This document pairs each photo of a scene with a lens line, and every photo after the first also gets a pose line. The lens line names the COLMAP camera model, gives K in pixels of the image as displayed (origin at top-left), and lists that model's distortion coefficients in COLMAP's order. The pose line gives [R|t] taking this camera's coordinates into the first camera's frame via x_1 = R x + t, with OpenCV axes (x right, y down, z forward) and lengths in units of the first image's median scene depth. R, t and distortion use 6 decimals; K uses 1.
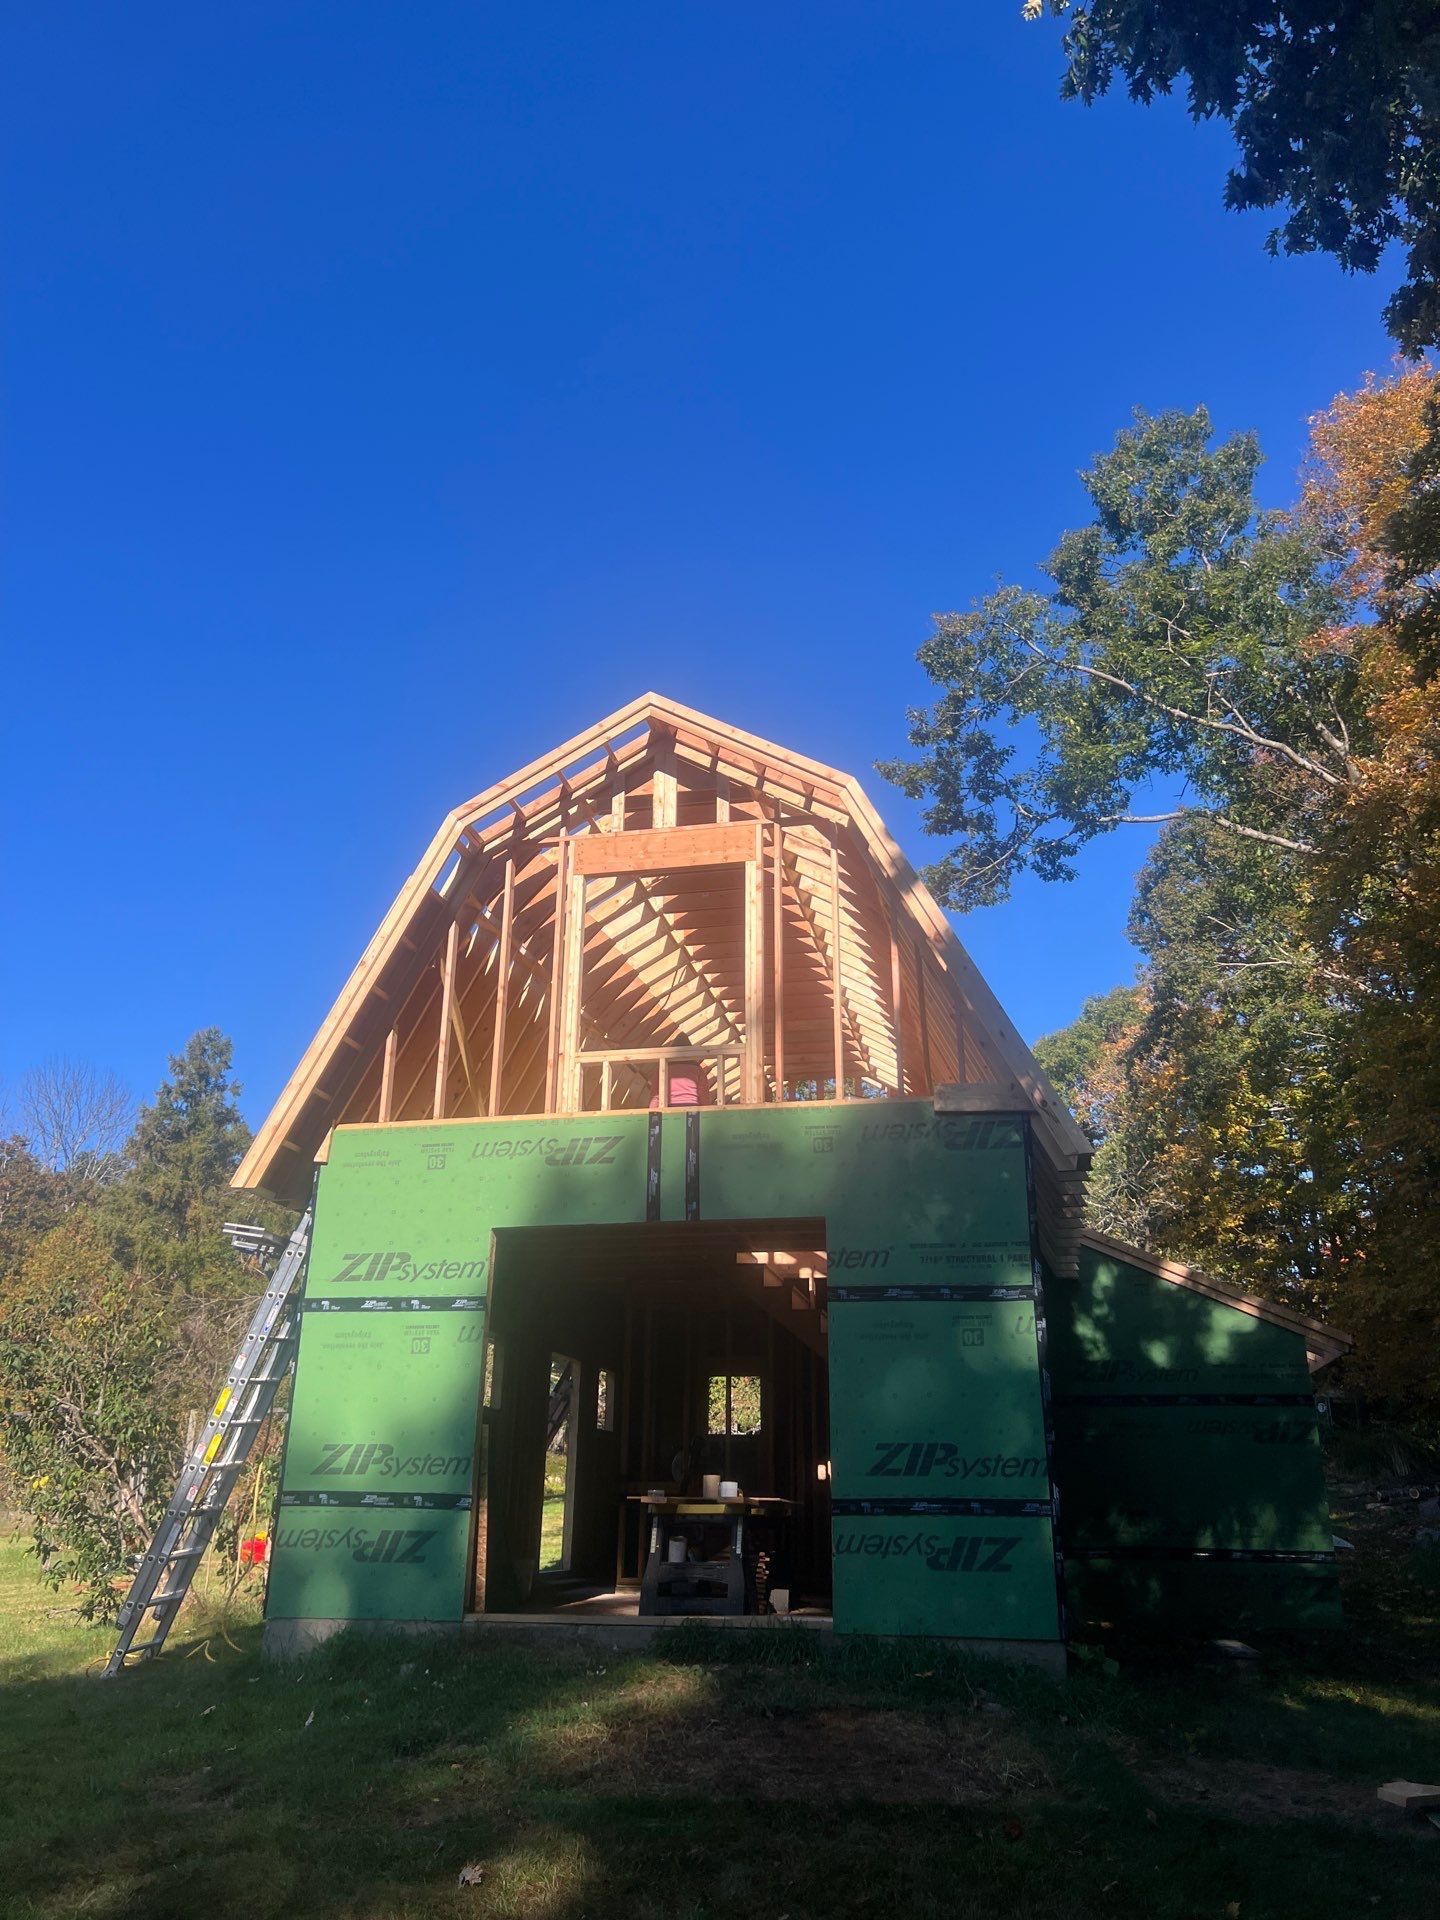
lens RADIAL K [[1427.5, 0, 721.1], [0, 1427.5, 959.6], [0, 0, 1]] dist [0.076923, -0.076730]
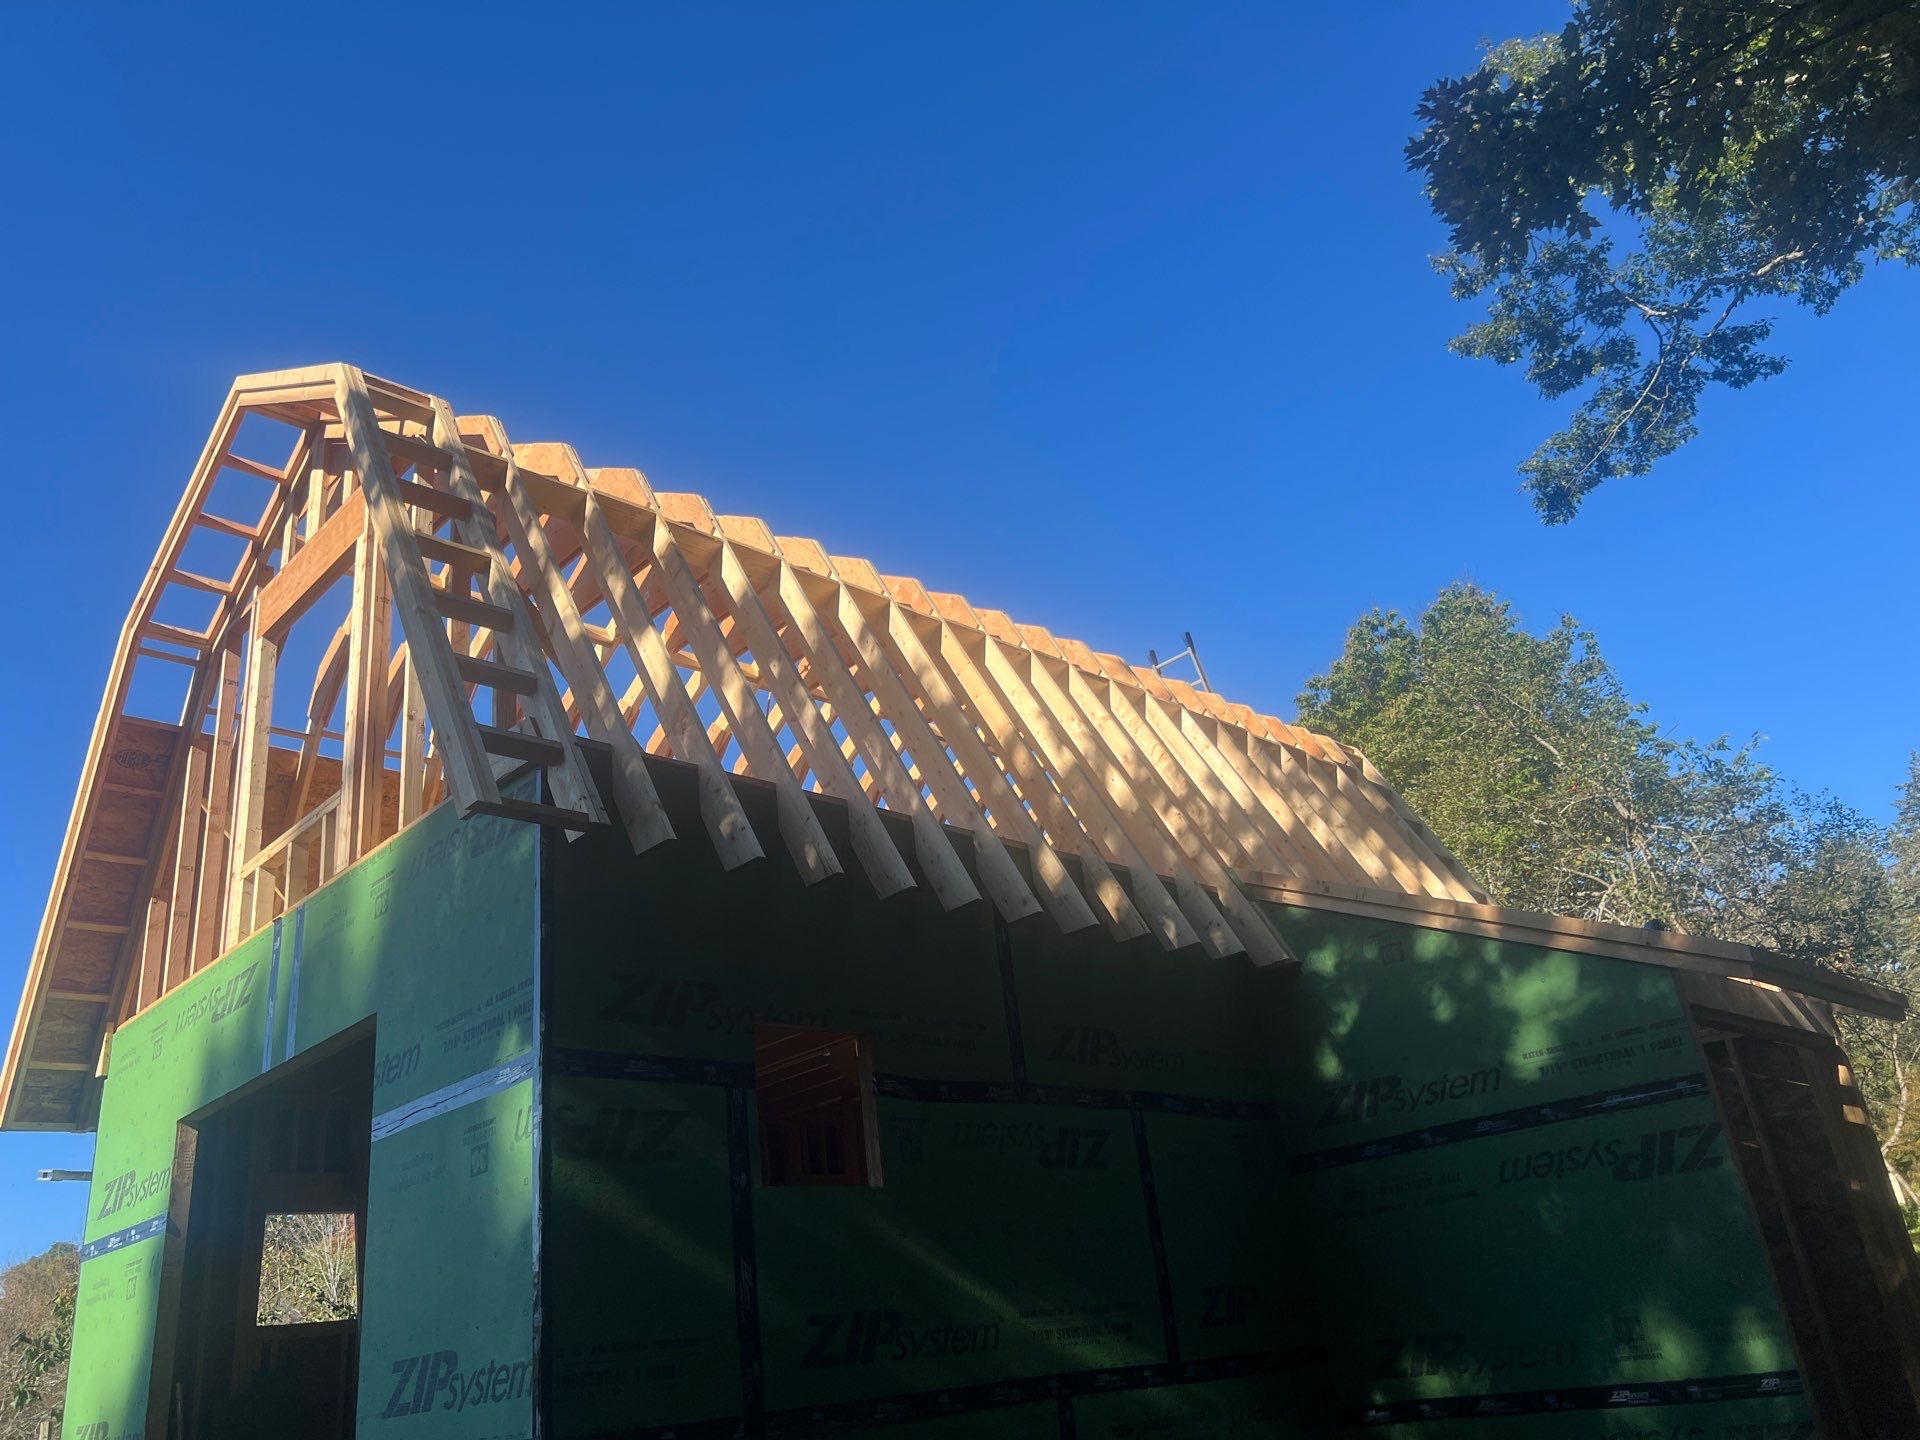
lens RADIAL K [[1464.3, 0, 958.7], [0, 1464.3, 721.4], [0, 0, 1]] dist [-0.073604, -0.000884]
pose [[0.805772, -0.338027, -0.486282, 0.205316], [0.313430, 0.940091, -0.134125, 0.074708], [0.502487, -0.044341, 0.863447, 0.193481]]
